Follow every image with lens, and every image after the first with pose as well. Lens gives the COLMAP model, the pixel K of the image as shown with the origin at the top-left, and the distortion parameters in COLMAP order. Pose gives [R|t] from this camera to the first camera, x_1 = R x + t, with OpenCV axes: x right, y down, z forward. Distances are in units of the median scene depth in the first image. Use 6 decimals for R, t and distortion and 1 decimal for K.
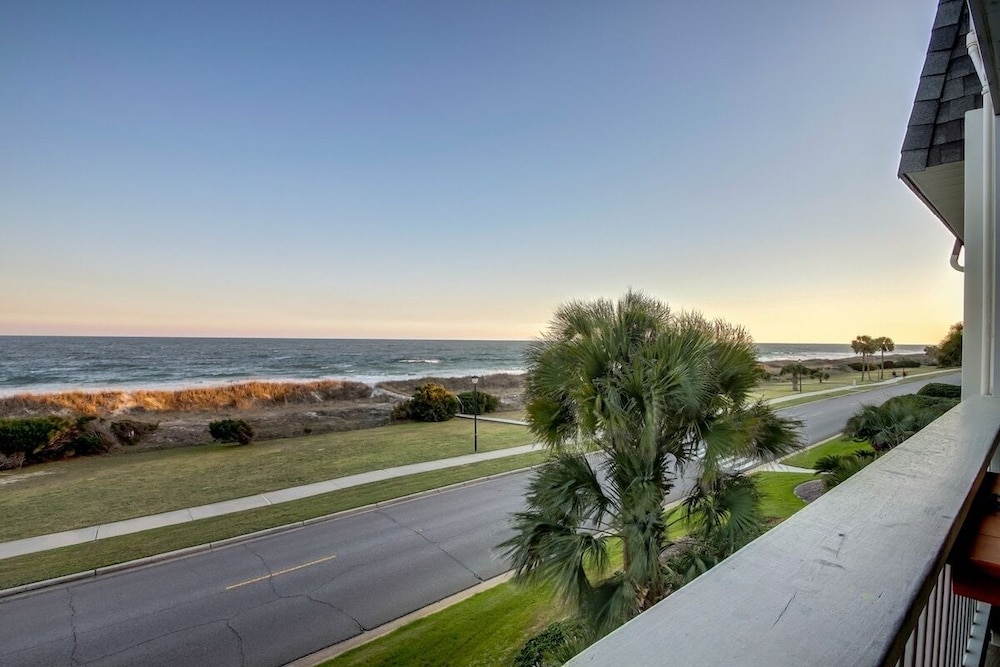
lens RADIAL K [[466.4, 0, 476.1], [0, 466.4, 351.5], [0, 0, 1]] dist [-0.004594, -0.004047]
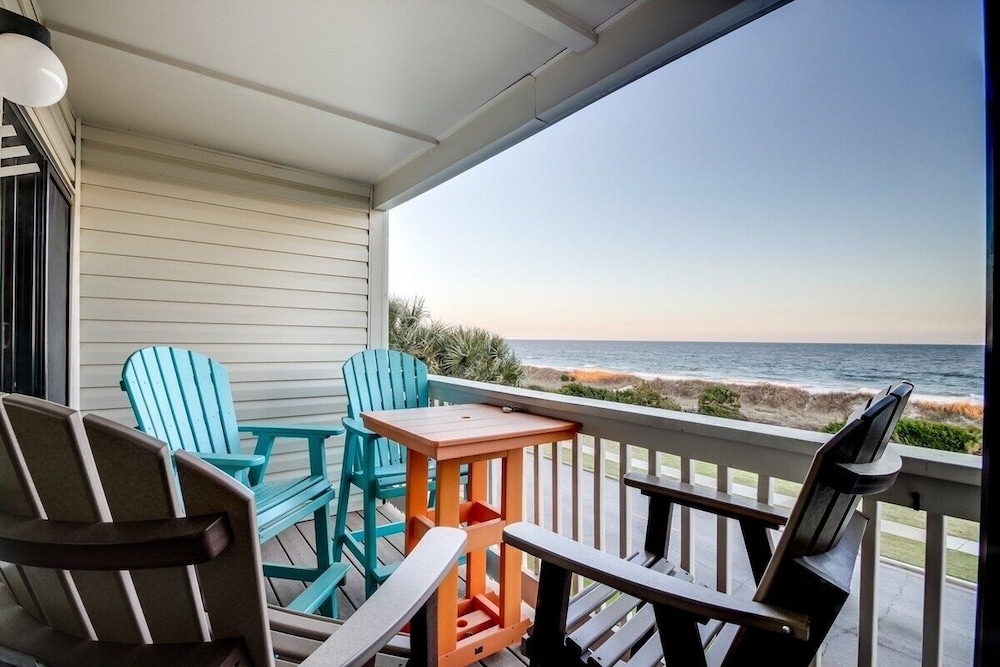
lens RADIAL K [[466.4, 0, 495.5], [0, 466.4, 335.8], [0, 0, 1]] dist [-0.004594, -0.004047]
pose [[-0.056900, -0.015435, -0.998261, 0.121726], [-0.040457, 0.999095, -0.013142, -0.000437], [0.997560, 0.039639, -0.057473, 0.031274]]
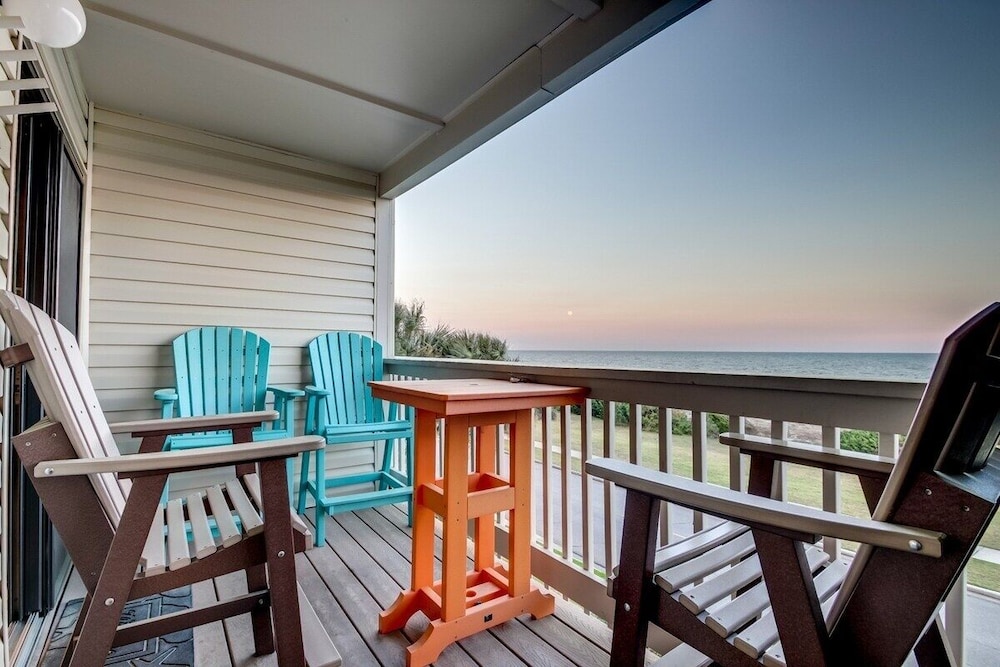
lens RADIAL K [[466.4, 0, 496.0], [0, 466.4, 336.2], [0, 0, 1]] dist [-0.004594, -0.004047]
pose [[-0.065976, -0.036574, -0.997151, 0.121605], [-0.034906, 0.998801, -0.034325, 0.003122], [0.997210, 0.032542, -0.067174, 0.031148]]
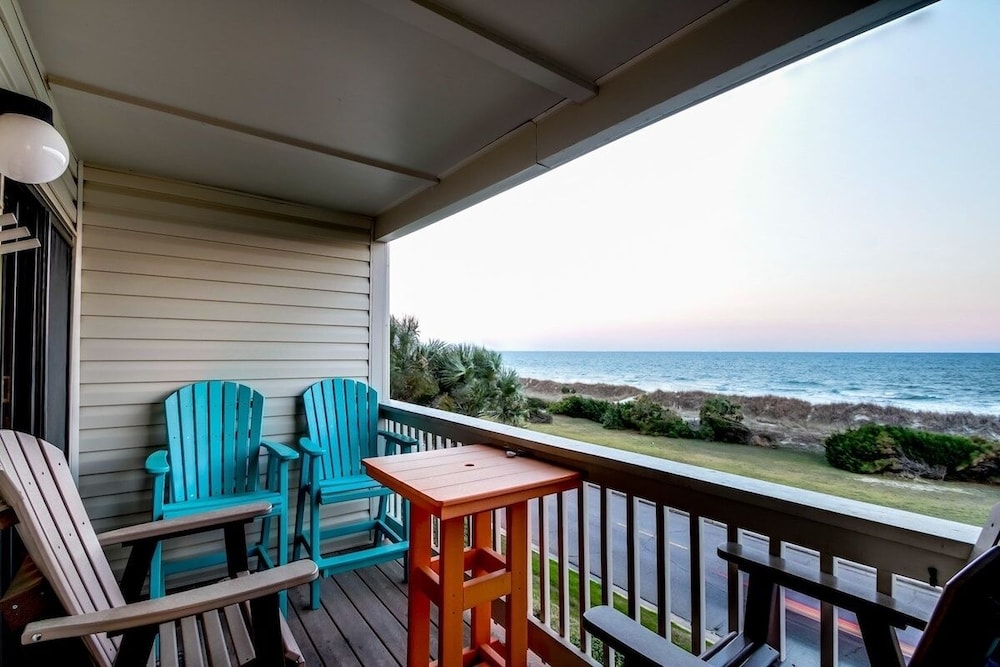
lens RADIAL K [[466.4, 0, 495.6], [0, 466.4, 337.0], [0, 0, 1]] dist [-0.004594, -0.004047]
pose [[-0.057188, -0.038998, -0.997601, 0.121546], [-0.031665, 0.998805, -0.037230, -0.003172], [0.997861, 0.029460, -0.058354, 0.030906]]
